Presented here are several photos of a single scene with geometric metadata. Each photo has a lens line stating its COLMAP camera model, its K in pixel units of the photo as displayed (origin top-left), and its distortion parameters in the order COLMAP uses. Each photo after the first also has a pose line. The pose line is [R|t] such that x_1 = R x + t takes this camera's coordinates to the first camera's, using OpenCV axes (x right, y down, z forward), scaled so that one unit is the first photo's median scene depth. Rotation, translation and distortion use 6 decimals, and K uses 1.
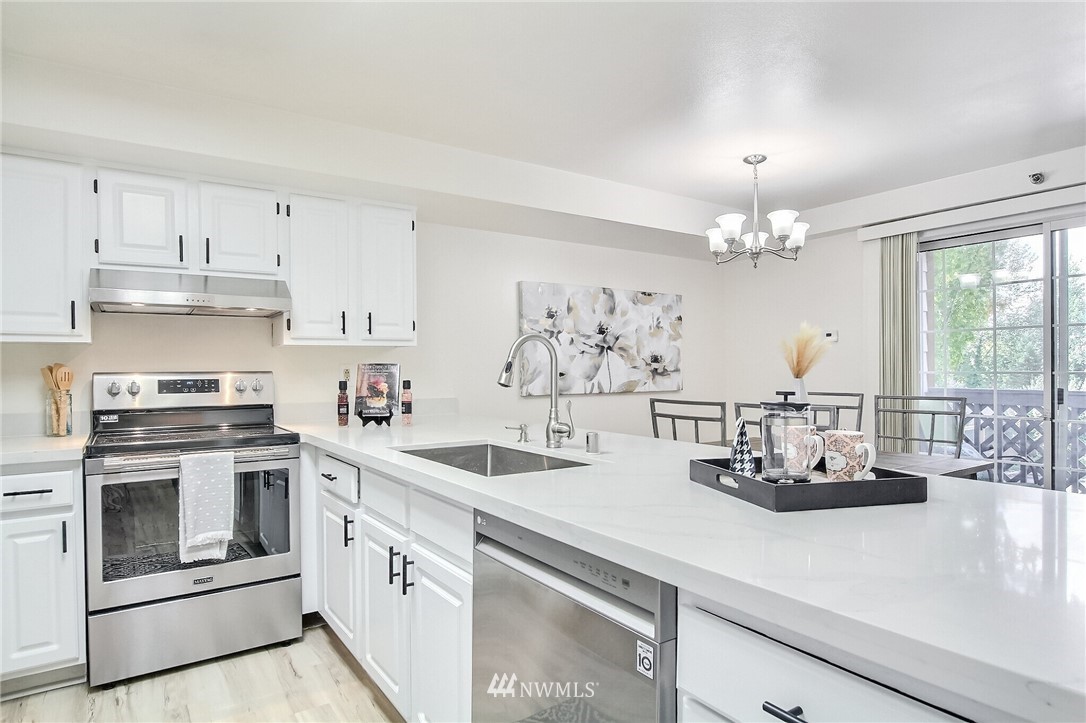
lens RADIAL K [[614.1, 0, 539.7], [0, 614.1, 375.9], [0, 0, 1]] dist [-0.025562, 0.006516]
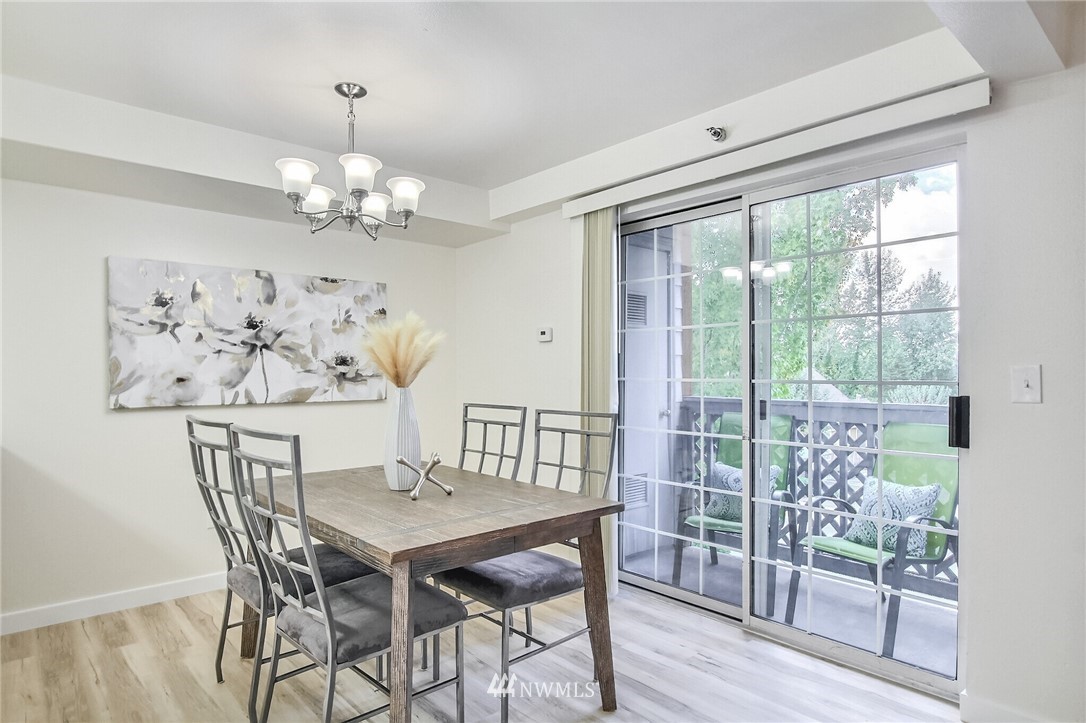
lens RADIAL K [[614.1, 0, 536.7], [0, 614.1, 369.6], [0, 0, 1]] dist [-0.025562, 0.006516]
pose [[0.992081, 0.005035, 0.125499, 0.390925], [-0.003020, 0.999864, -0.016236, -0.004699], [-0.125563, 0.015729, 0.991961, 0.194595]]
